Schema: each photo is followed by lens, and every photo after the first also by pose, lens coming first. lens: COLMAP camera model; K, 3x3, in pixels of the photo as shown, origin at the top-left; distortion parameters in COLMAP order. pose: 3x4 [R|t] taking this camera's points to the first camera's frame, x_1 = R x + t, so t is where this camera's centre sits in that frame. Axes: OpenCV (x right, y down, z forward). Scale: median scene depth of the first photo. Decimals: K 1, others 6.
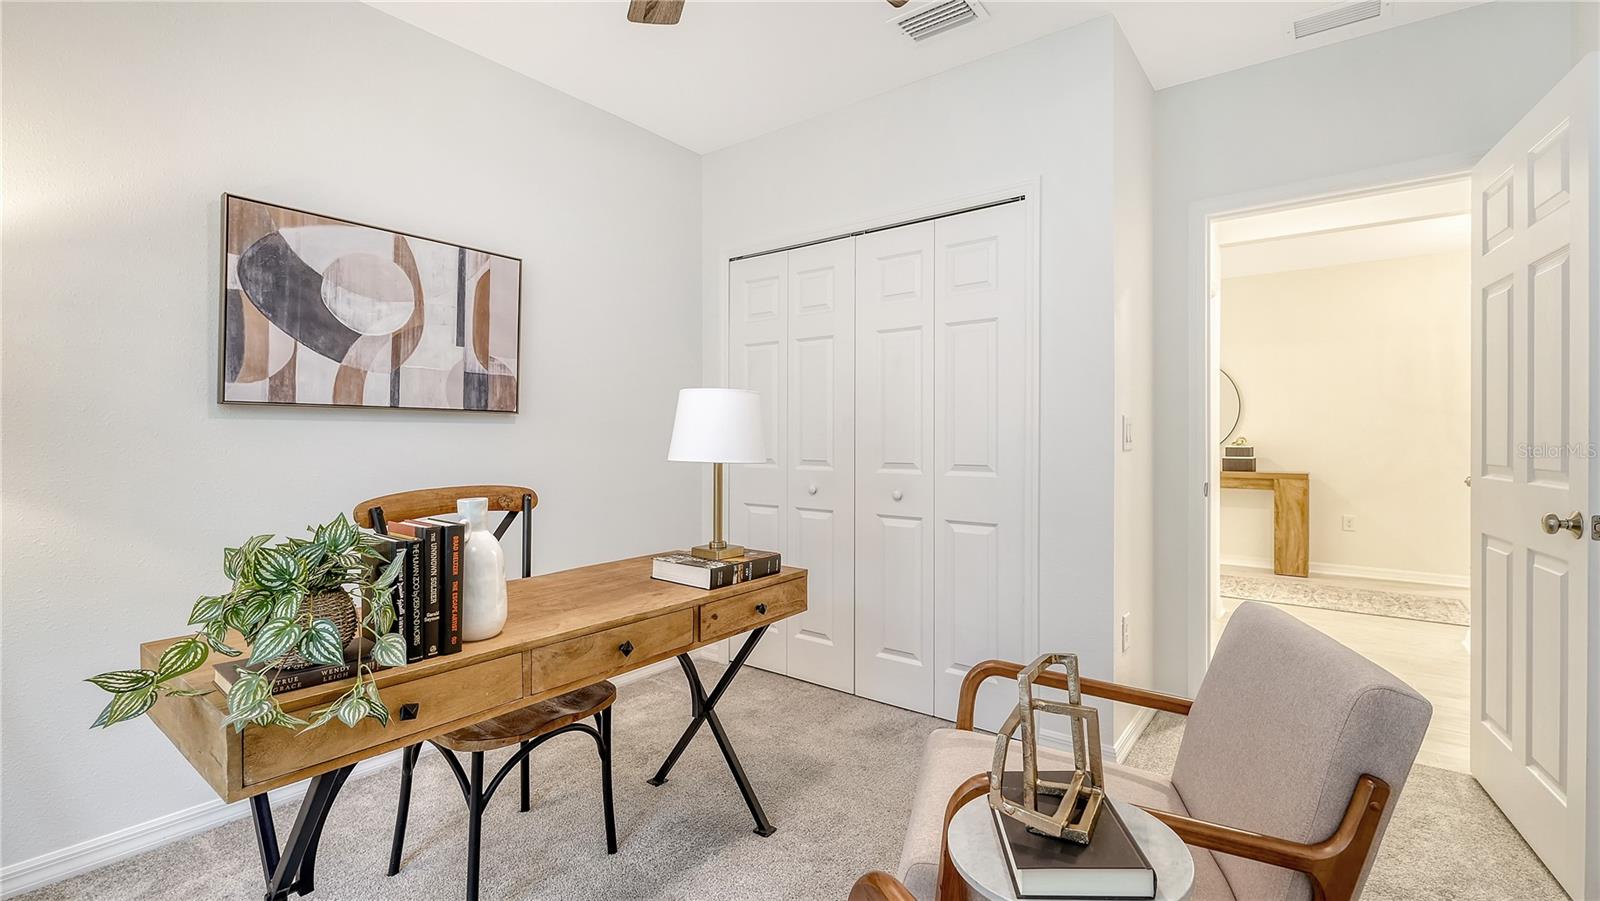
lens RADIAL K [[680.8, 0, 801.6], [0, 680.8, 439.0], [0, 0, 1]] dist [0.002100, -0.000146]
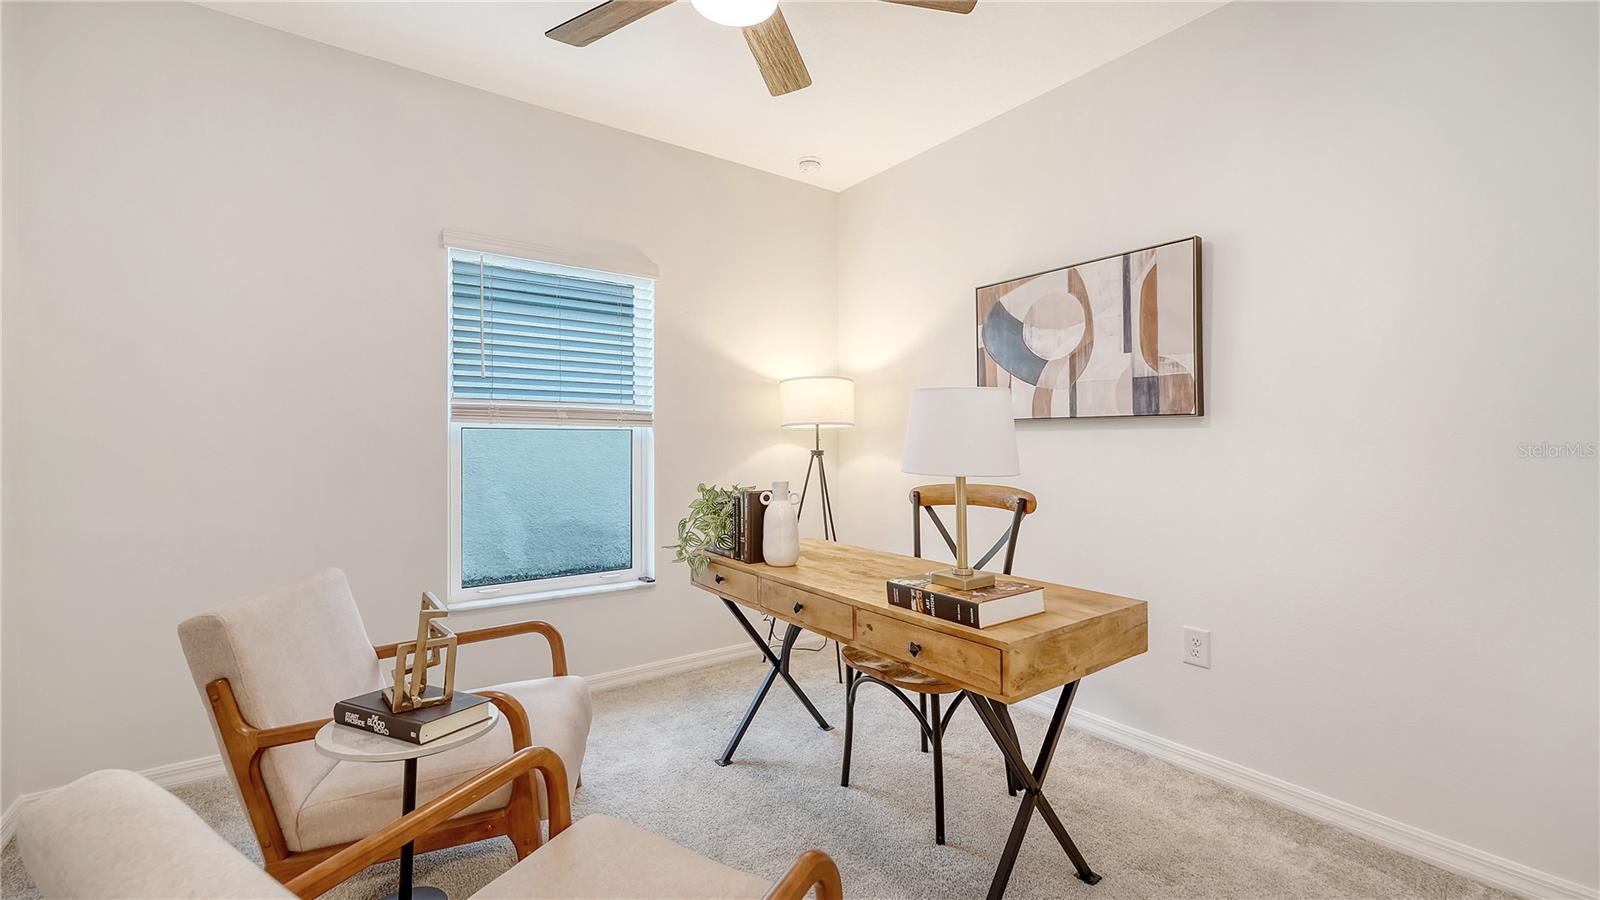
lens RADIAL K [[662.0, 0, 808.8], [0, 662.0, 444.0], [0, 0, 1]] dist [-0.000801, -0.000412]
pose [[-0.281200, -0.000105, -0.959649, 0.563758], [-0.003082, 0.999995, 0.000794, -0.001252], [0.959644, 0.003181, -0.281199, 0.824770]]
